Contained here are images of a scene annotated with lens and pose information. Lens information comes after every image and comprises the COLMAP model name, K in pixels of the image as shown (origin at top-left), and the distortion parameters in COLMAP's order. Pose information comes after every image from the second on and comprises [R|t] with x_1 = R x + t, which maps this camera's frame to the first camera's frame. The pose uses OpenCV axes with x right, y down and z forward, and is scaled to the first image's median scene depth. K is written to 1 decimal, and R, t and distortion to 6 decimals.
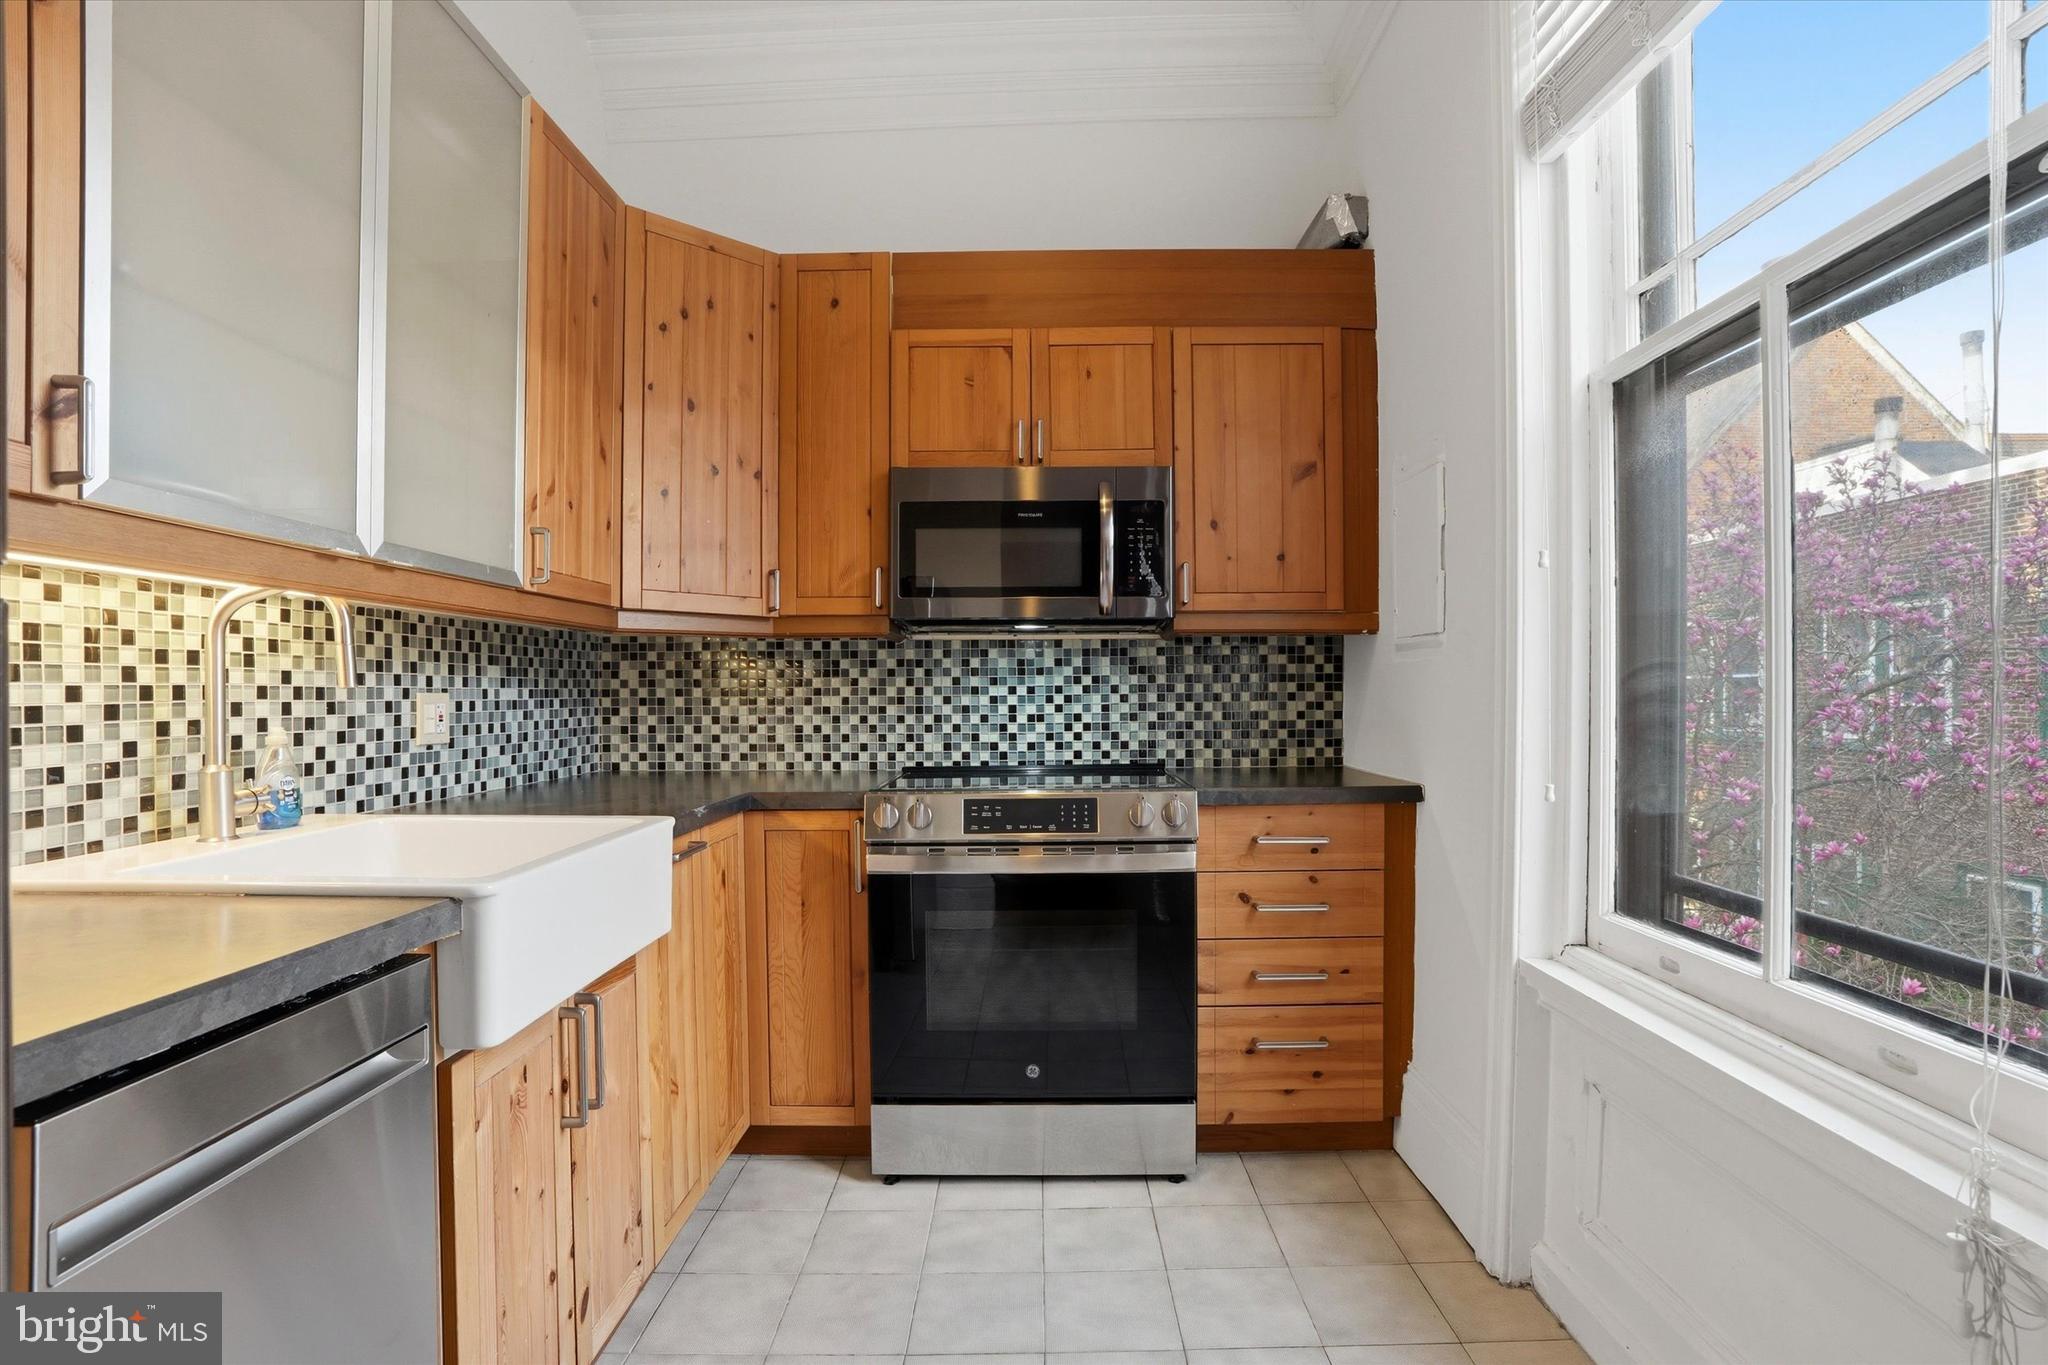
lens RADIAL K [[998.9, 0, 1025.6], [0, 998.9, 697.5], [0, 0, 1]] dist [-0.067074, 0.028005]
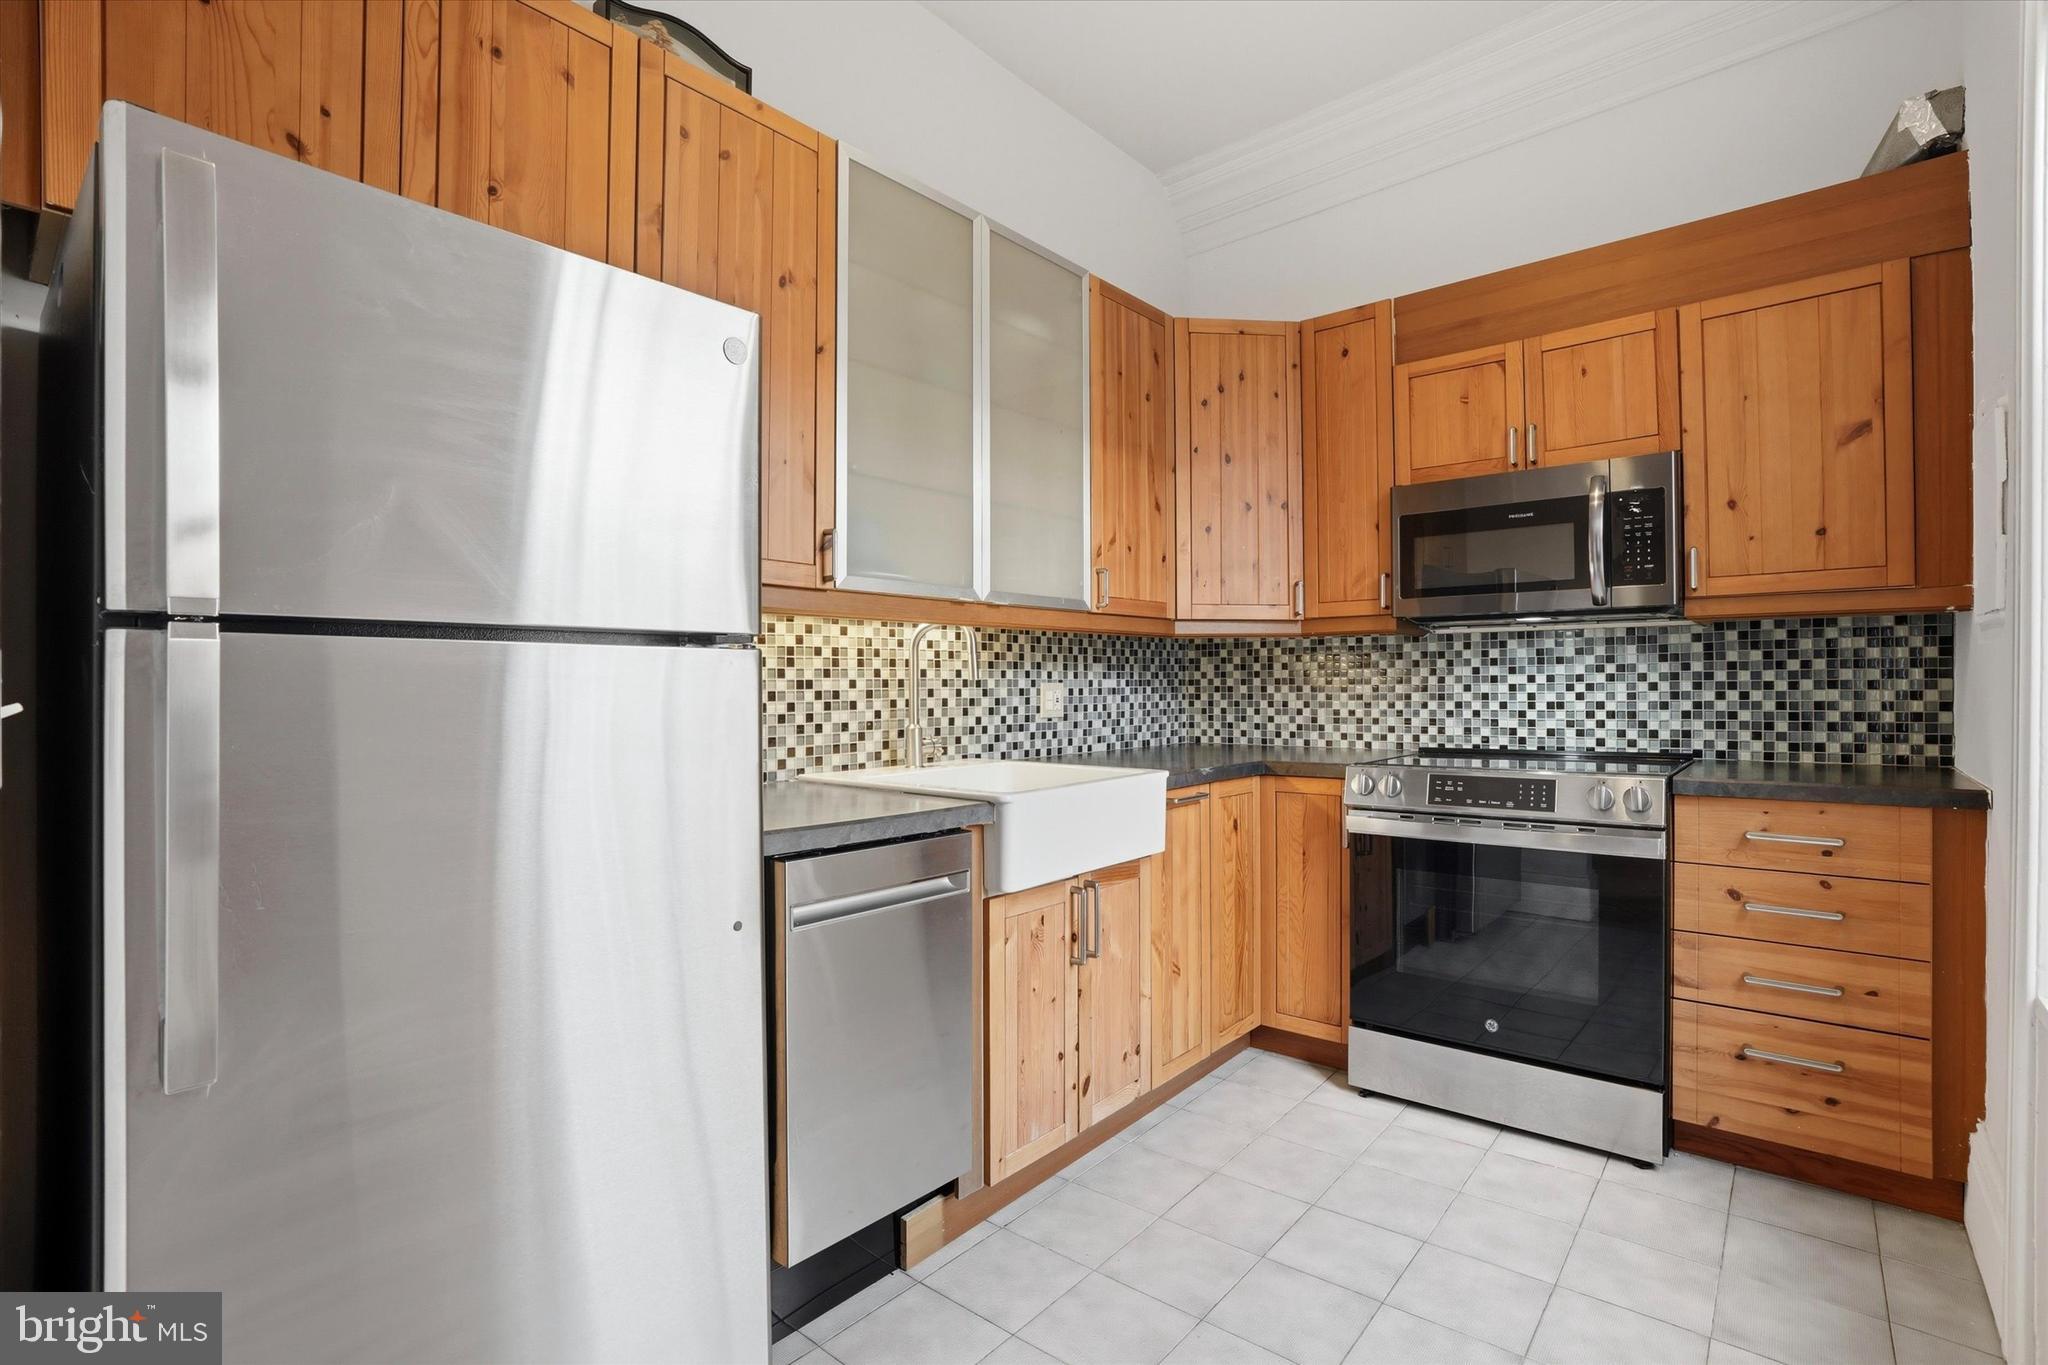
lens RADIAL K [[955.3, 0, 1033.5], [0, 955.3, 679.9], [0, 0, 1]] dist [-0.058596, 0.024850]
pose [[0.772964, -0.003767, -0.634439, 0.241112], [0.000099, 0.999983, -0.005817, -0.000515], [0.634450, 0.004434, 0.772951, -0.113400]]
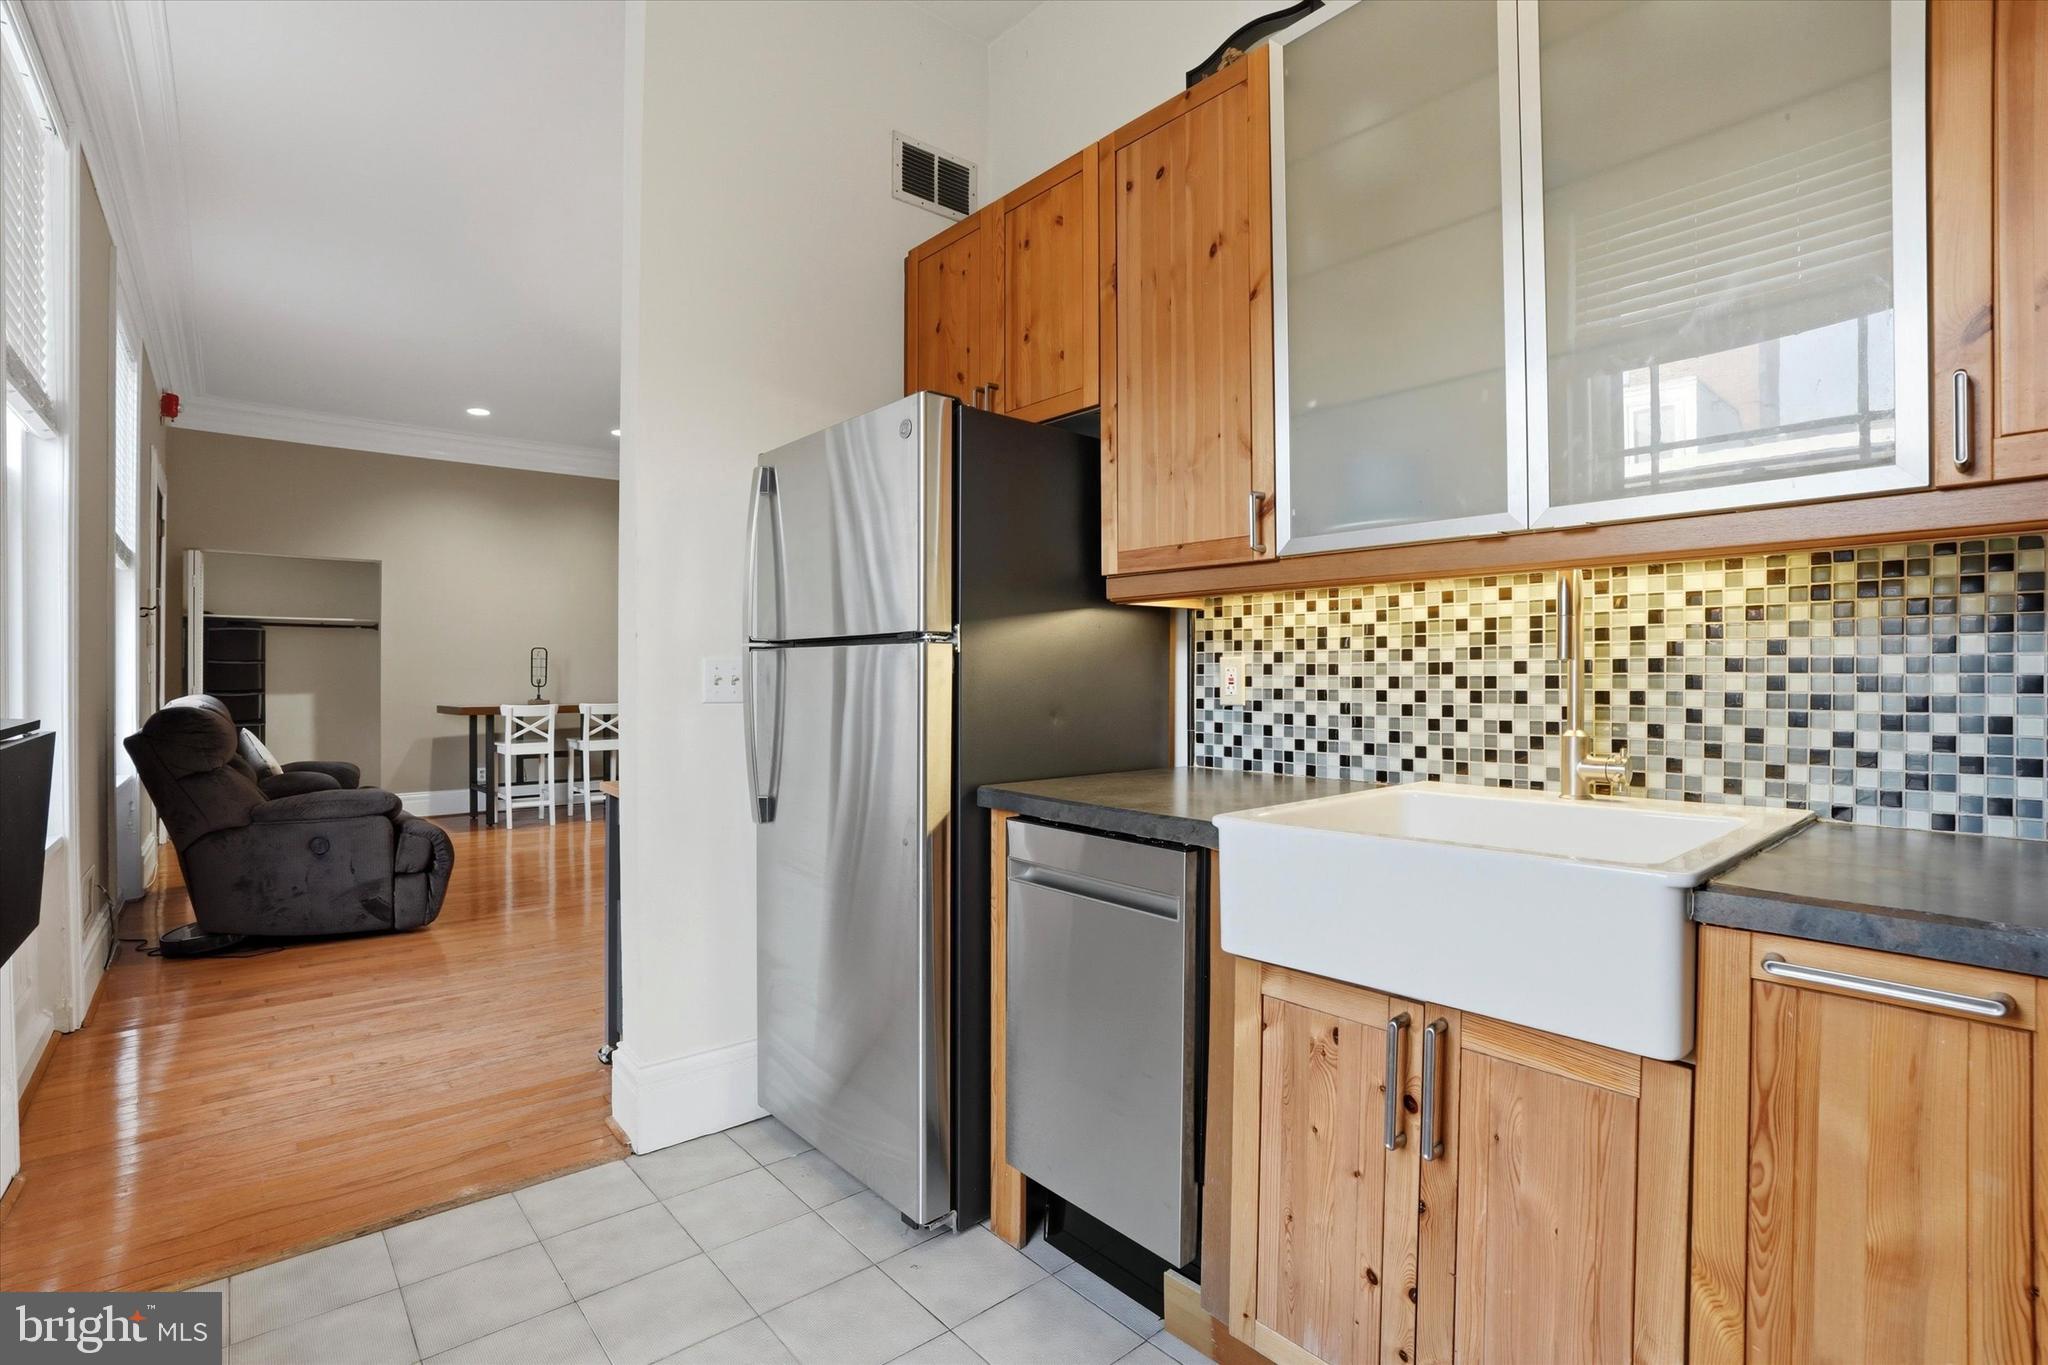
lens RADIAL K [[955.3, 0, 1033.5], [0, 955.3, 679.9], [0, 0, 1]] dist [-0.058596, 0.024850]
pose [[-0.747270, 0.005506, -0.664497, 0.196877], [-0.001001, 0.999955, 0.009411, 0.000966], [0.664519, 0.007698, -0.747231, 0.784691]]
